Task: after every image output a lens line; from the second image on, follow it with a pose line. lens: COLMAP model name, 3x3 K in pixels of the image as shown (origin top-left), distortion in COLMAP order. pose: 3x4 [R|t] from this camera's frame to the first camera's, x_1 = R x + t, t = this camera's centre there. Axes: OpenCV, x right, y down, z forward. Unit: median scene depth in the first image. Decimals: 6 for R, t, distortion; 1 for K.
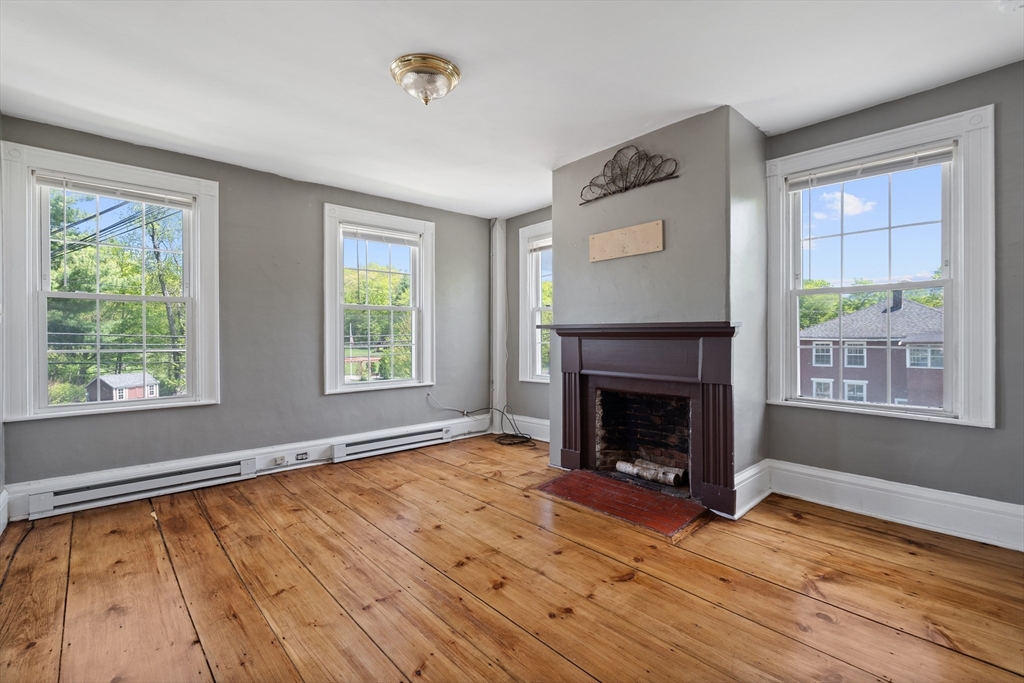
lens RADIAL K [[453.7, 0, 504.8], [0, 453.7, 337.7], [0, 0, 1]] dist [-0.003902, -0.000100]
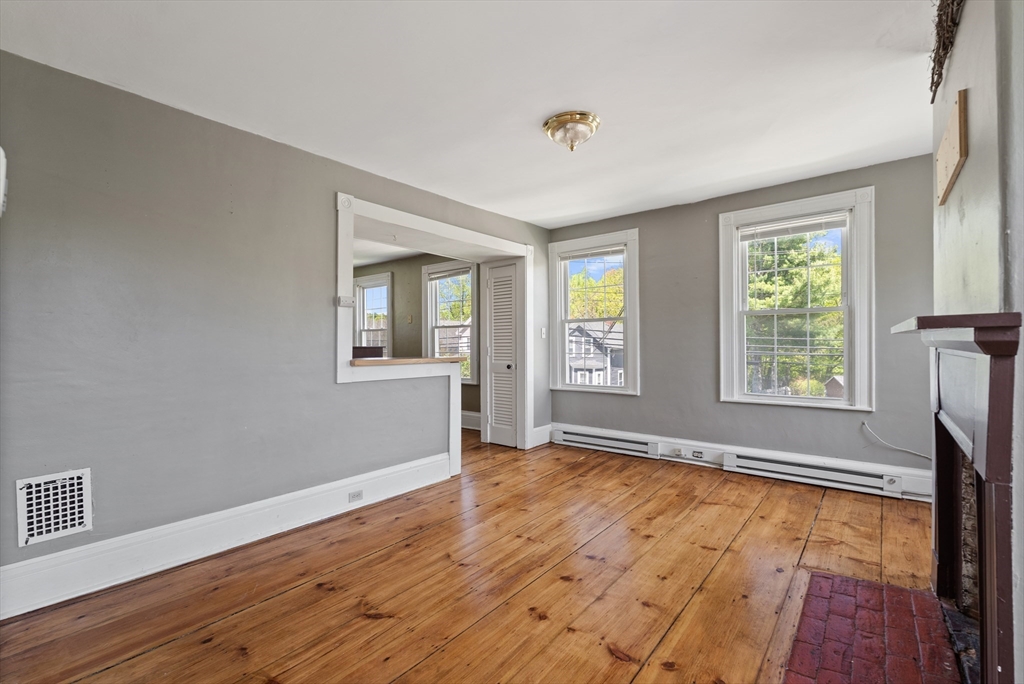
lens RADIAL K [[453.7, 0, 502.8], [0, 453.7, 342.7], [0, 0, 1]] dist [-0.003902, -0.000100]
pose [[0.143723, 0.000472, -0.989618, 0.659244], [0.004792, 0.999988, 0.001173, -0.012398], [0.989606, -0.004911, 0.143719, 0.442312]]
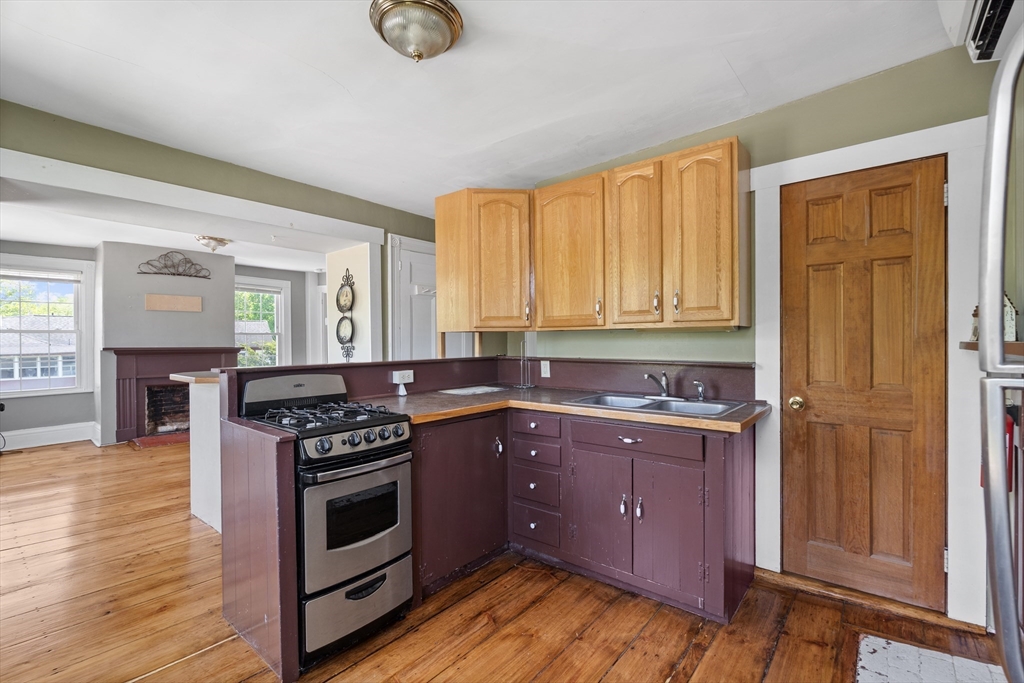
lens RADIAL K [[453.7, 0, 512.2], [0, 453.7, 343.7], [0, 0, 1]] dist [-0.003902, -0.000100]
pose [[-0.143438, 0.000568, 0.989659, -1.778738], [0.005022, 0.999987, 0.000154, -0.039598], [-0.989647, 0.004992, -0.143439, -0.091735]]
